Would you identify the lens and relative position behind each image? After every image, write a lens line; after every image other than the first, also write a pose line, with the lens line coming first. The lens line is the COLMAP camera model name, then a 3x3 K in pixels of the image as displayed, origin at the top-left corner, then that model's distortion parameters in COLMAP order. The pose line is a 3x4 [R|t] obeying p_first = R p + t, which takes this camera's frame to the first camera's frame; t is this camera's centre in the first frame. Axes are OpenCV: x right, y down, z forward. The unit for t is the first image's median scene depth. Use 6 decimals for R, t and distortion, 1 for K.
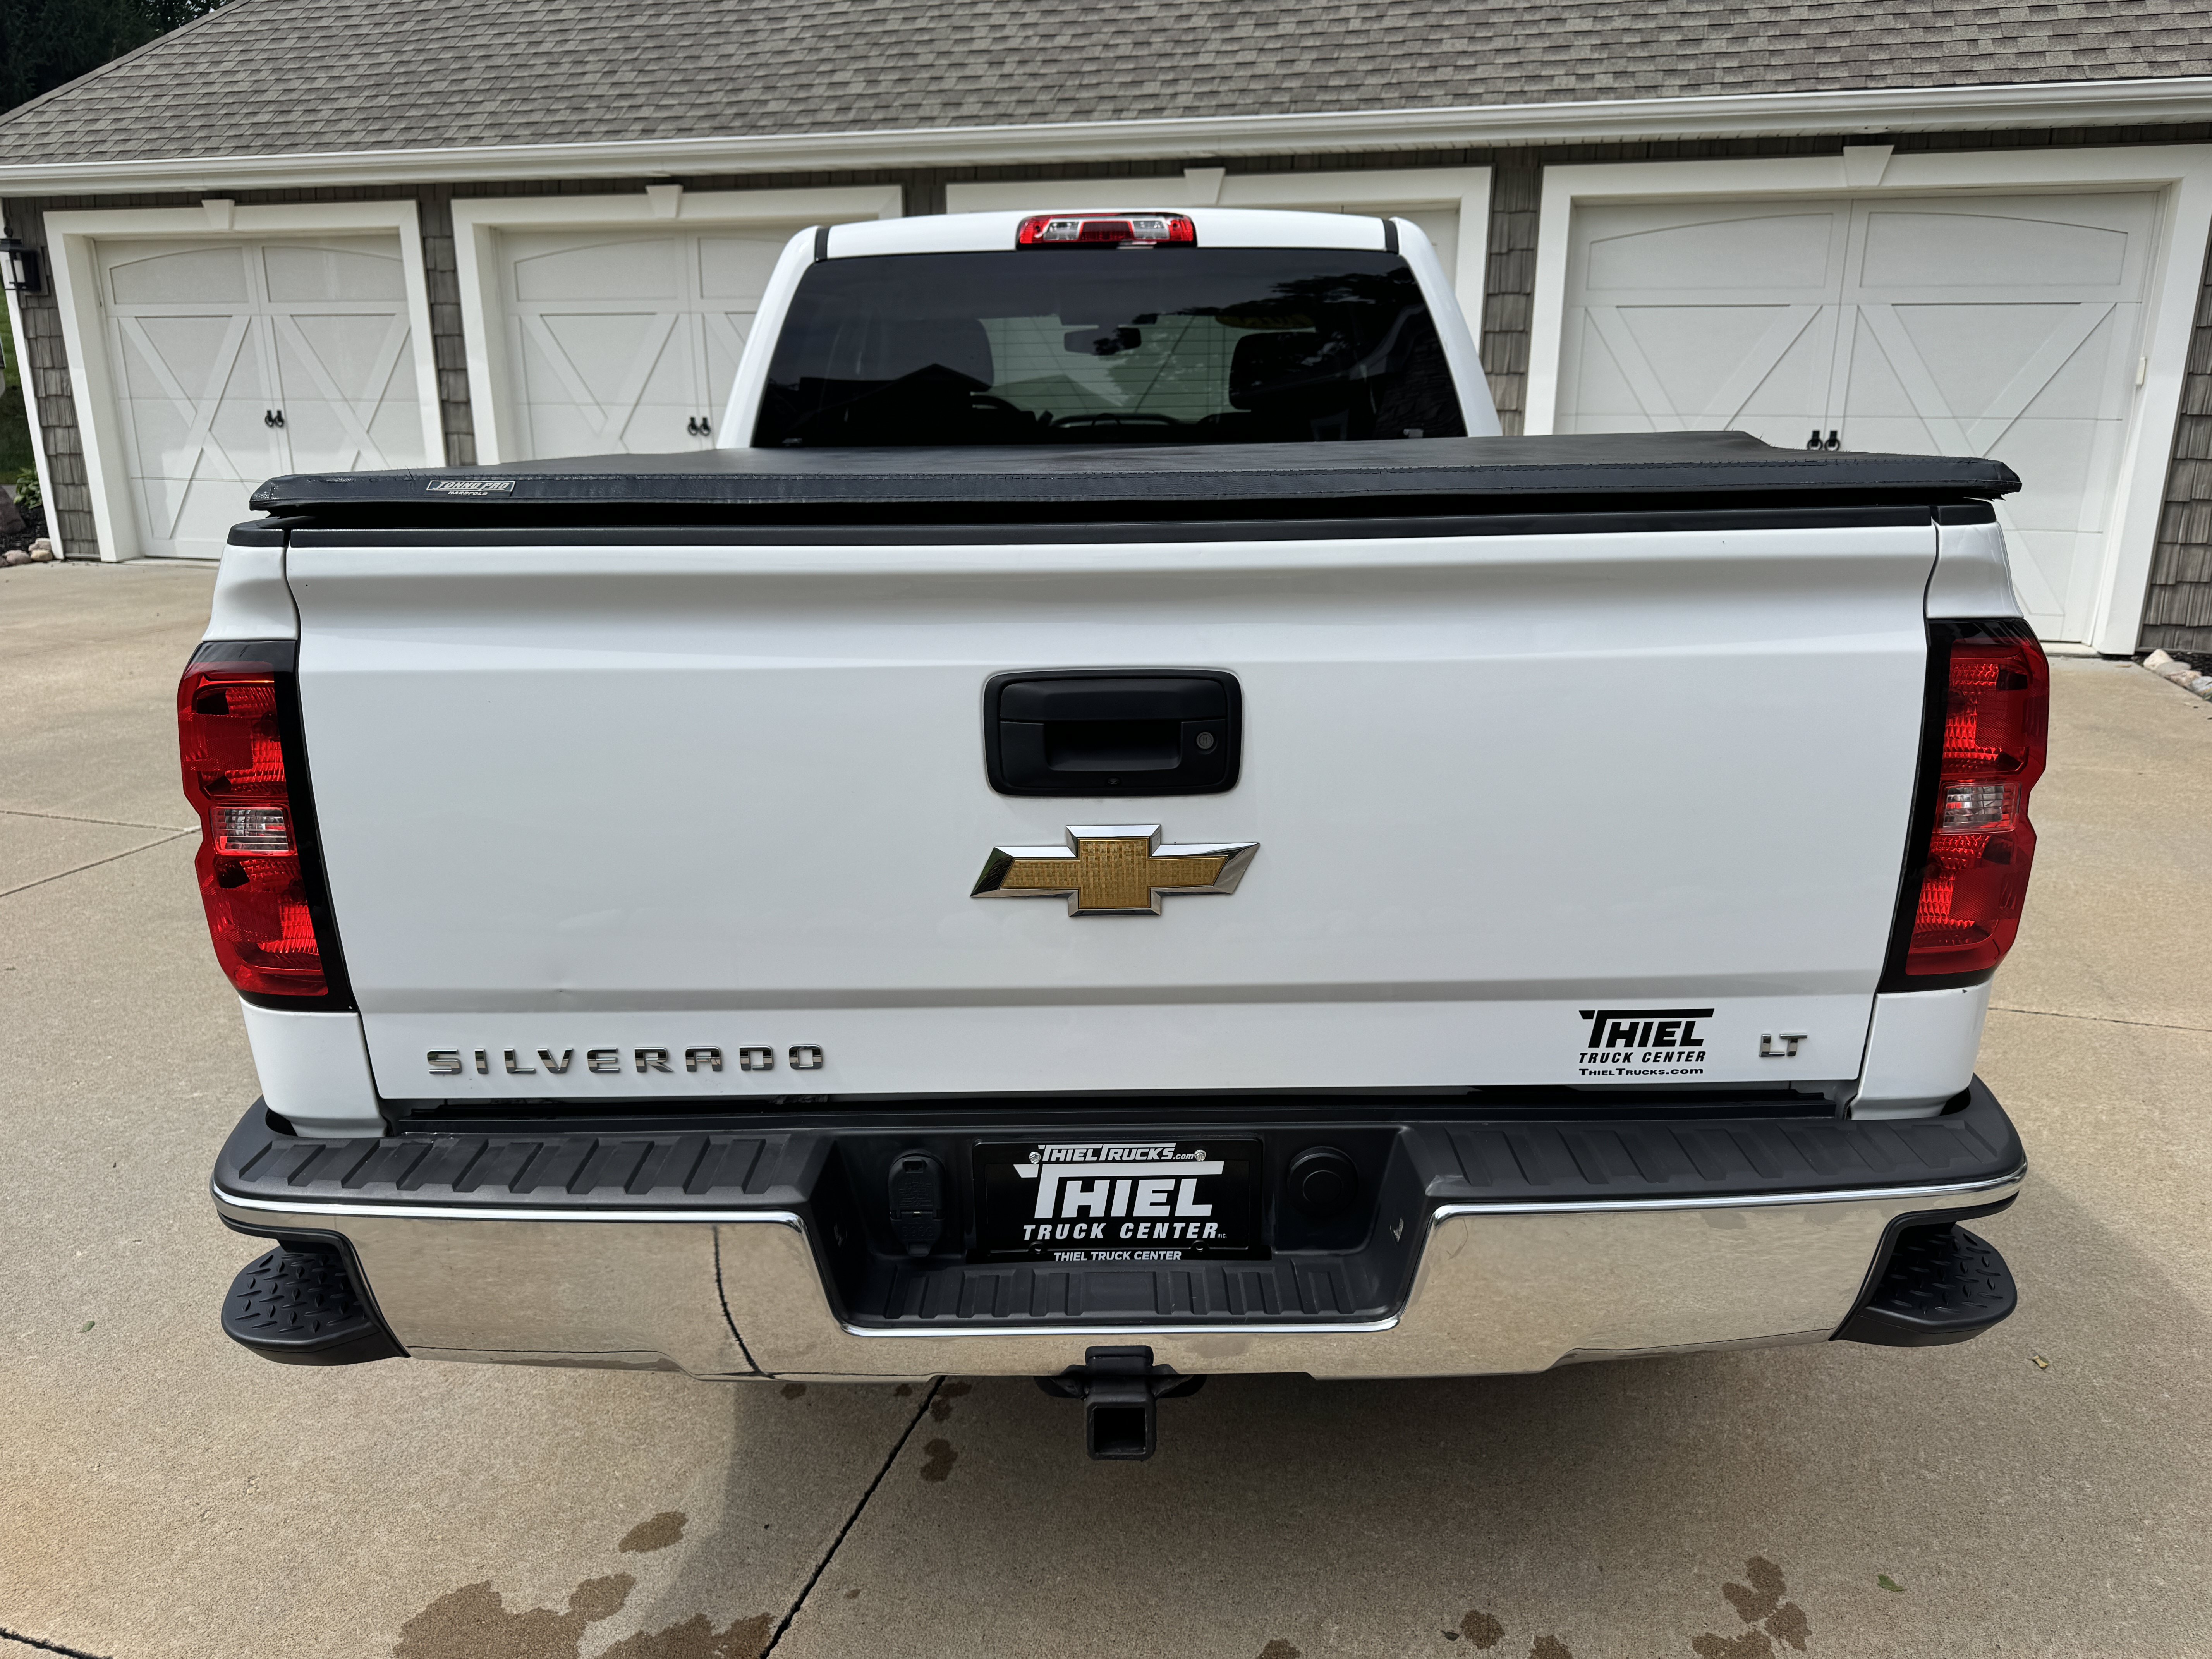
lens RADIAL K [[1587.5, 0, 1098.7], [0, 1587.5, 823.7], [0, 0, 1]] dist [0.024999, -0.023511]
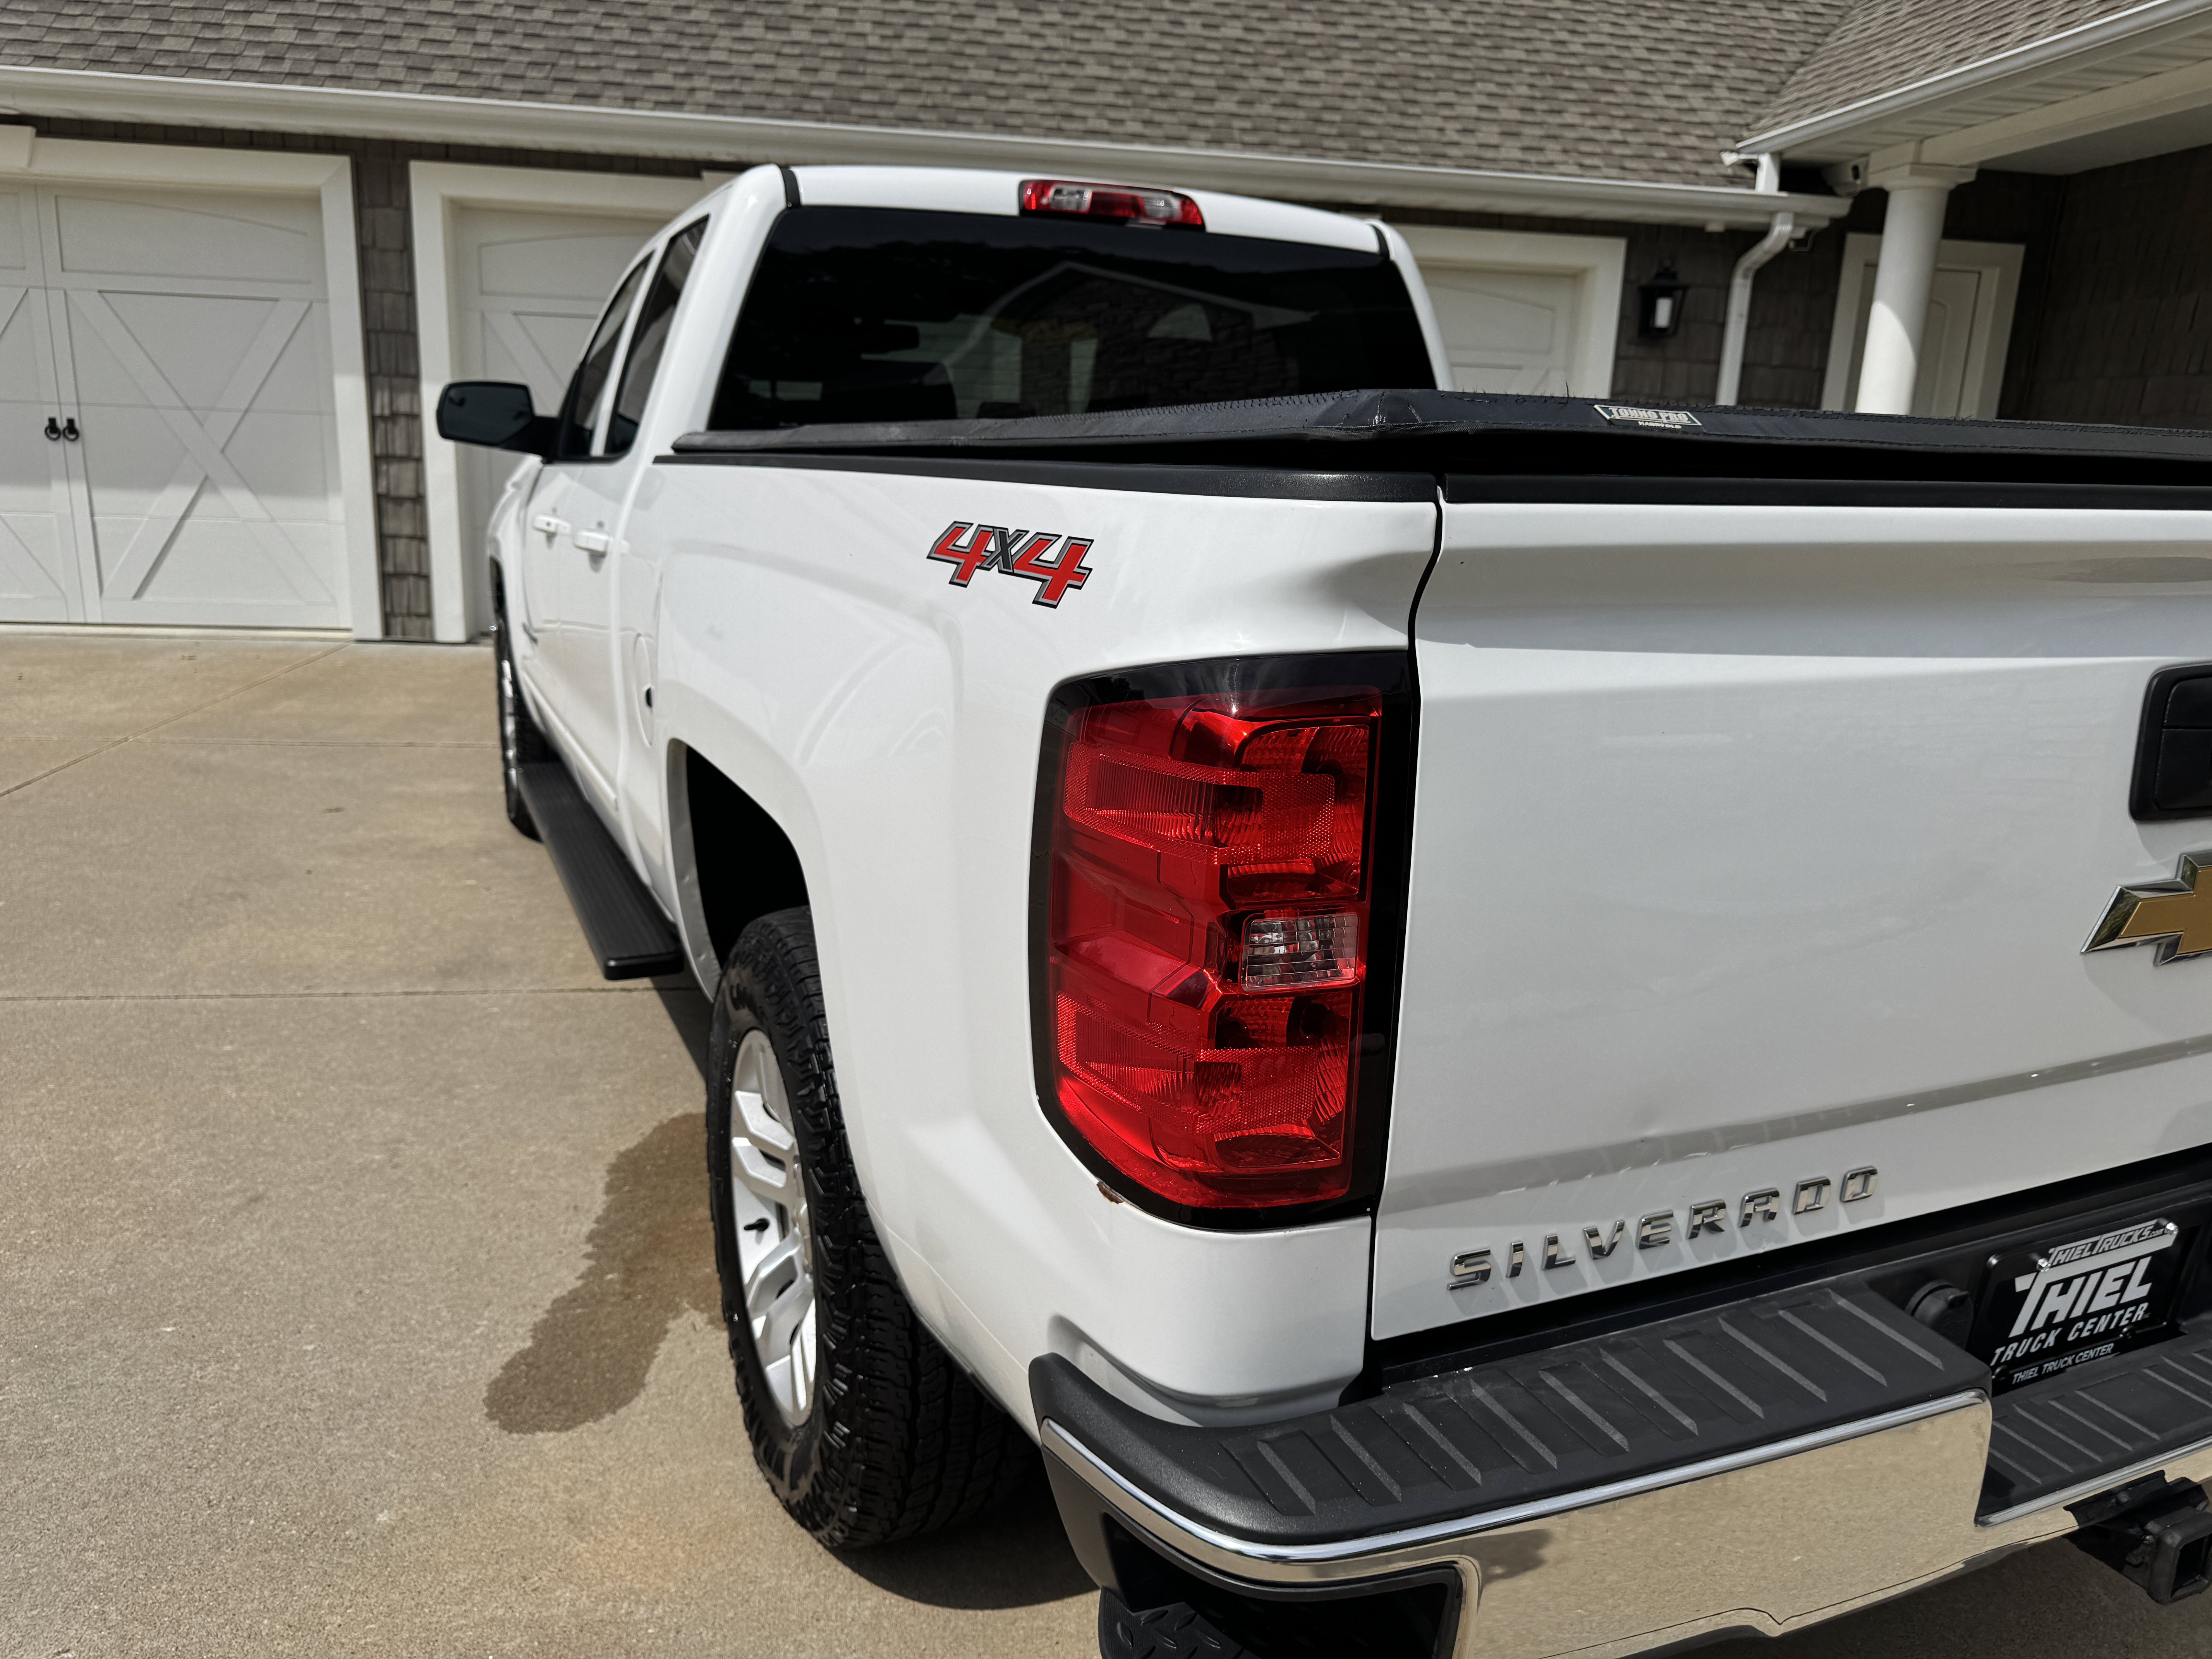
lens RADIAL K [[1587.5, 0, 1067.6], [0, 1587.5, 822.5], [0, 0, 1]] dist [0.024999, -0.023511]
pose [[0.914451, -0.060285, 0.400182, -0.391526], [0.069893, 0.997510, -0.009443, -0.021723], [-0.398616, 0.036605, 0.916387, 0.207785]]
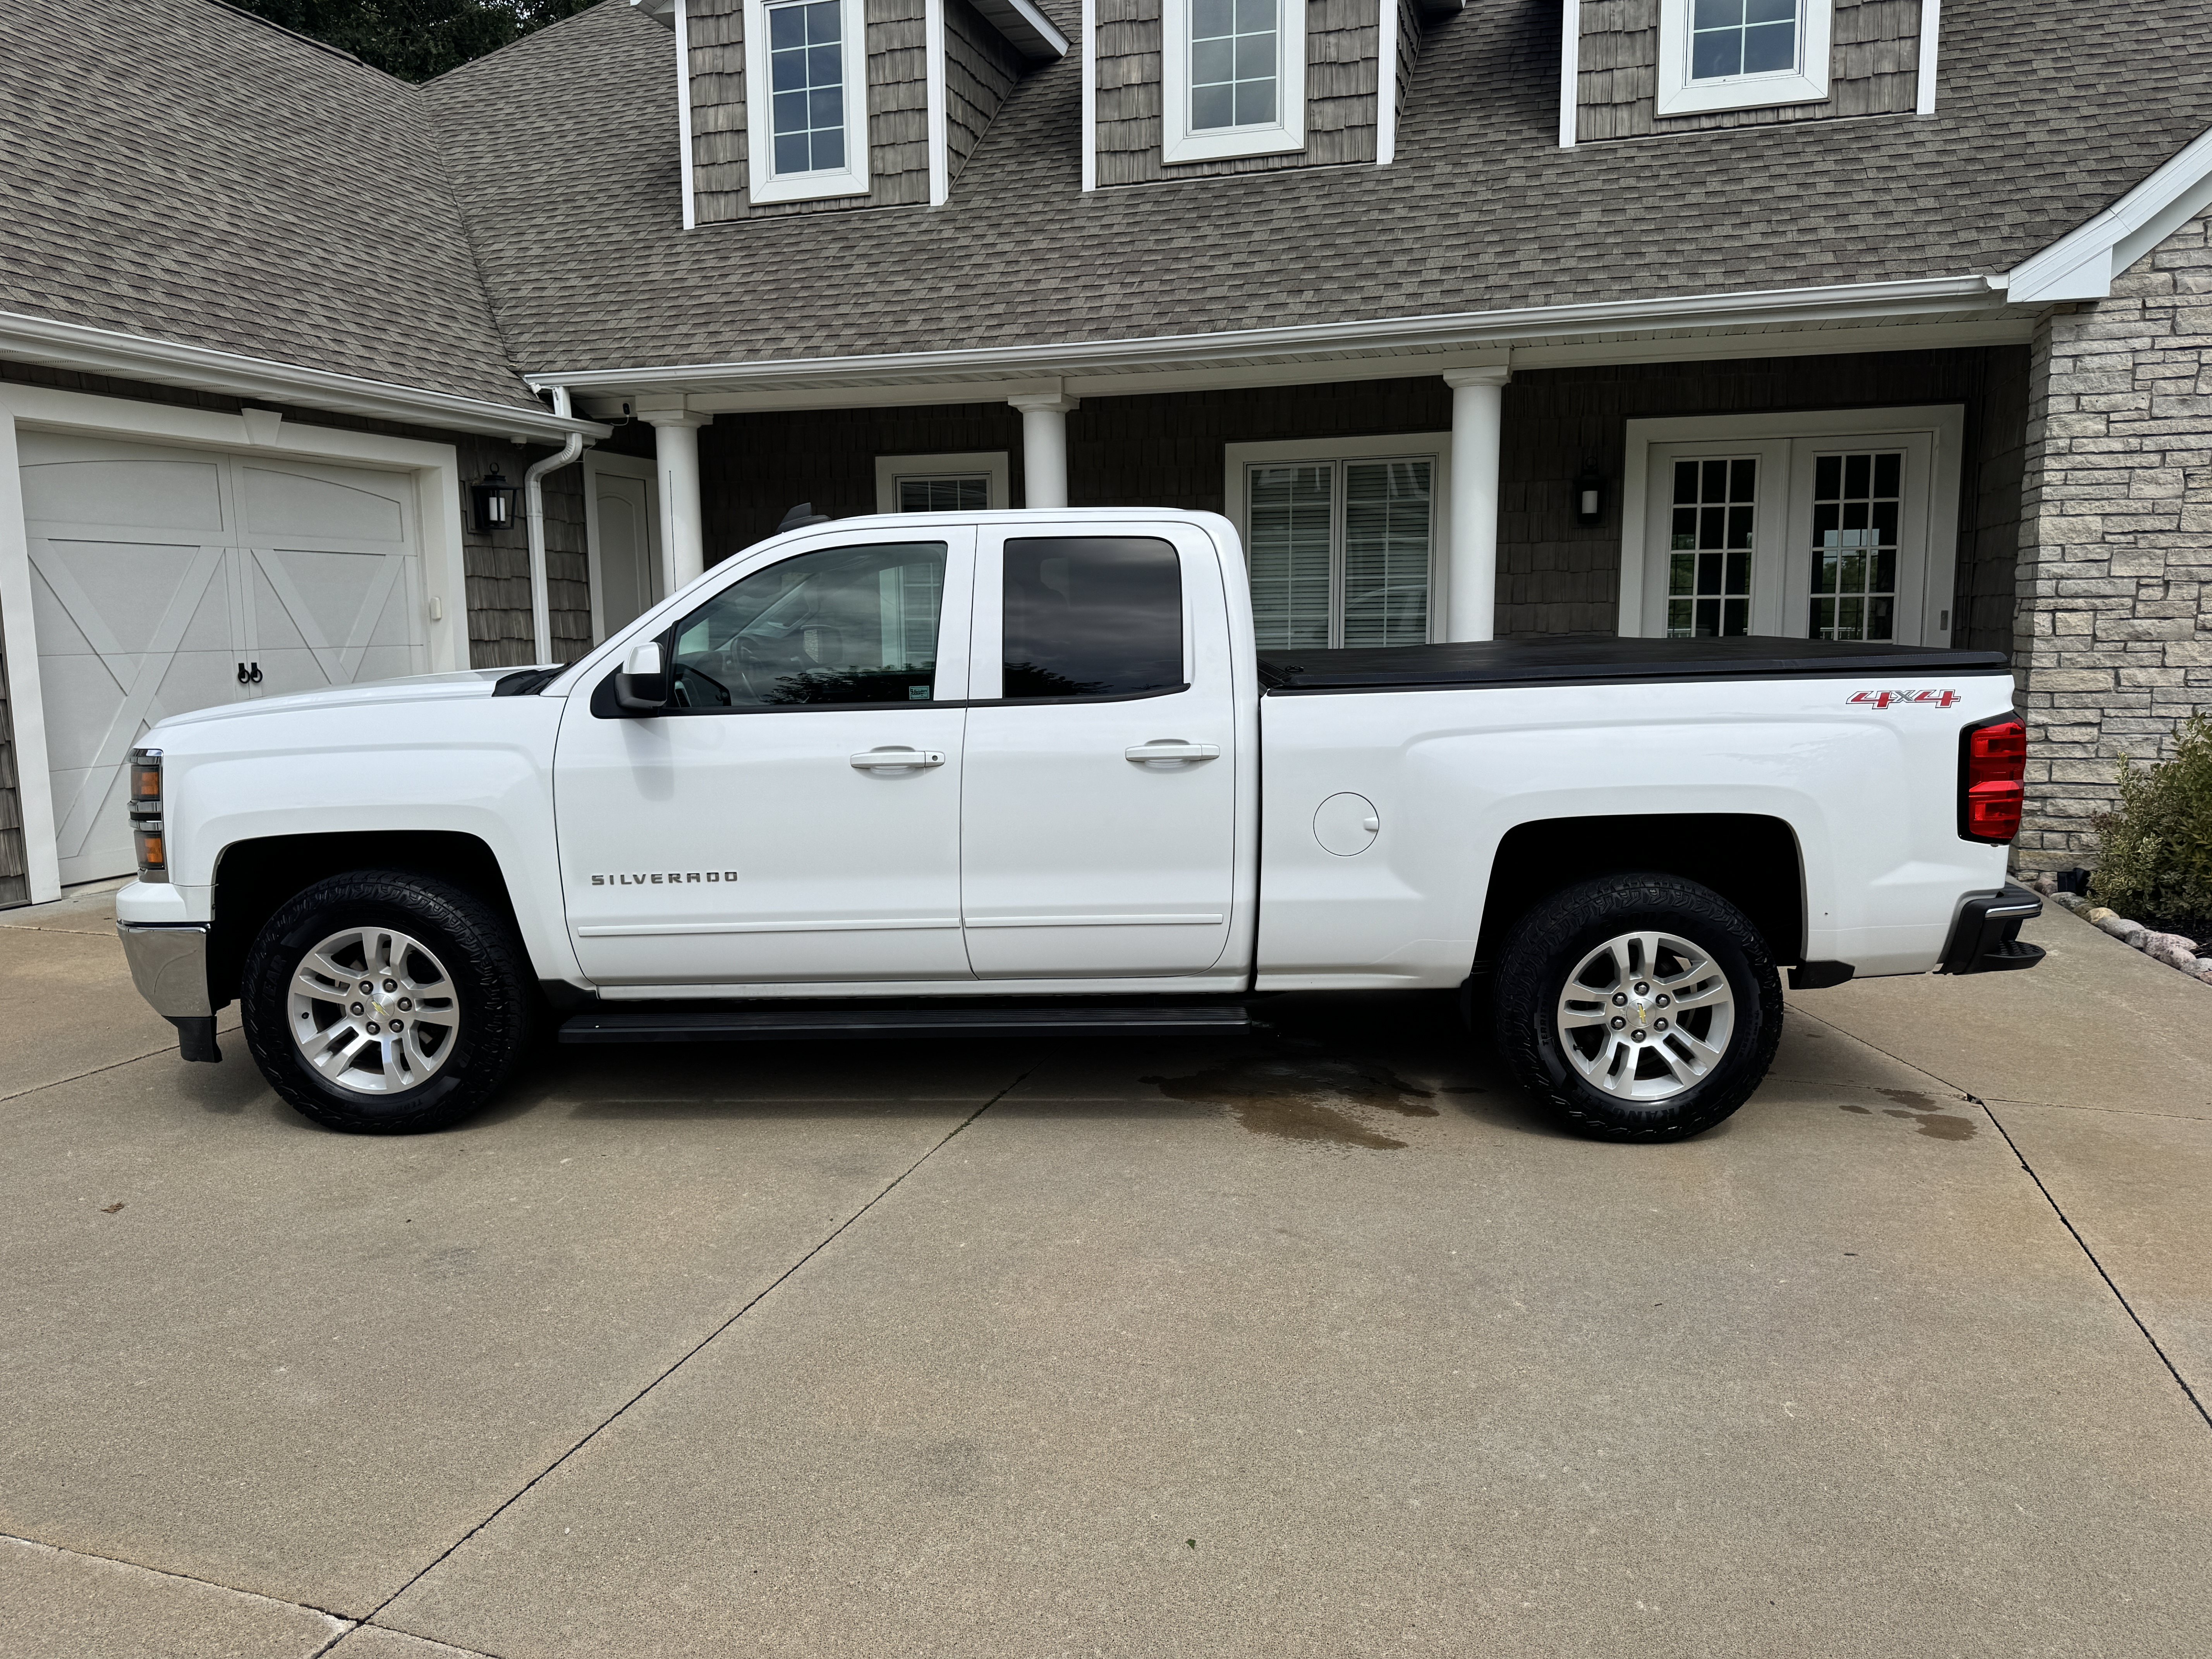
lens RADIAL K [[1587.5, 0, 1123.4], [0, 1587.5, 828.8], [0, 0, 1]] dist [0.024999, -0.023511]
pose [[0.020749, -0.139355, 0.990025, -1.509889], [0.271805, 0.953728, 0.128550, -0.308528], [-0.962129, 0.266426, 0.057666, 1.055564]]
